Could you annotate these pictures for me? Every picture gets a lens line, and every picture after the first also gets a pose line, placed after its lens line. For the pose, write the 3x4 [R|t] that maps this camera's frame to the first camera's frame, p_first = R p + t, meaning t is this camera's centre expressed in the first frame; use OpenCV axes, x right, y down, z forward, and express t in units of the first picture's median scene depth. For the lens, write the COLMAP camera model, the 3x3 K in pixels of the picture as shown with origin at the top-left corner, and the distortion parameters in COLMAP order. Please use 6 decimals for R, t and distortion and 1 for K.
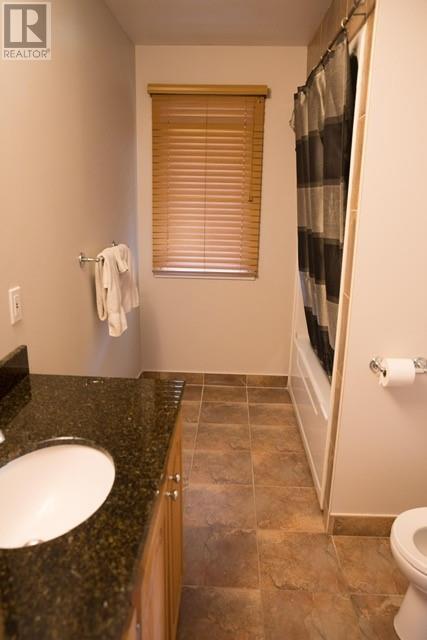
lens RADIAL K [[465.5, 0, 213.5], [0, 465.5, 320.0], [0, 0, 1]] dist [-0.083714, 0.001405]
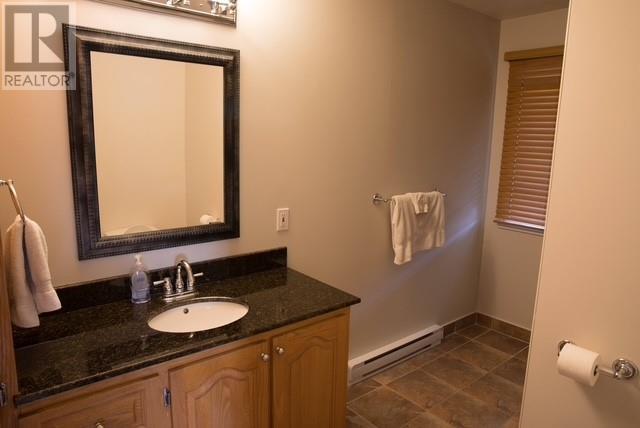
lens RADIAL K [[429.7, 0, 320.0], [0, 429.7, 214.0], [0, 0, 1]] dist [-0.105210, 0.069773]
pose [[0.653115, 0.127347, -0.746474, 0.431880], [-0.206268, 0.978402, -0.013557, -0.033184], [0.728625, 0.162828, 0.665276, 0.073219]]
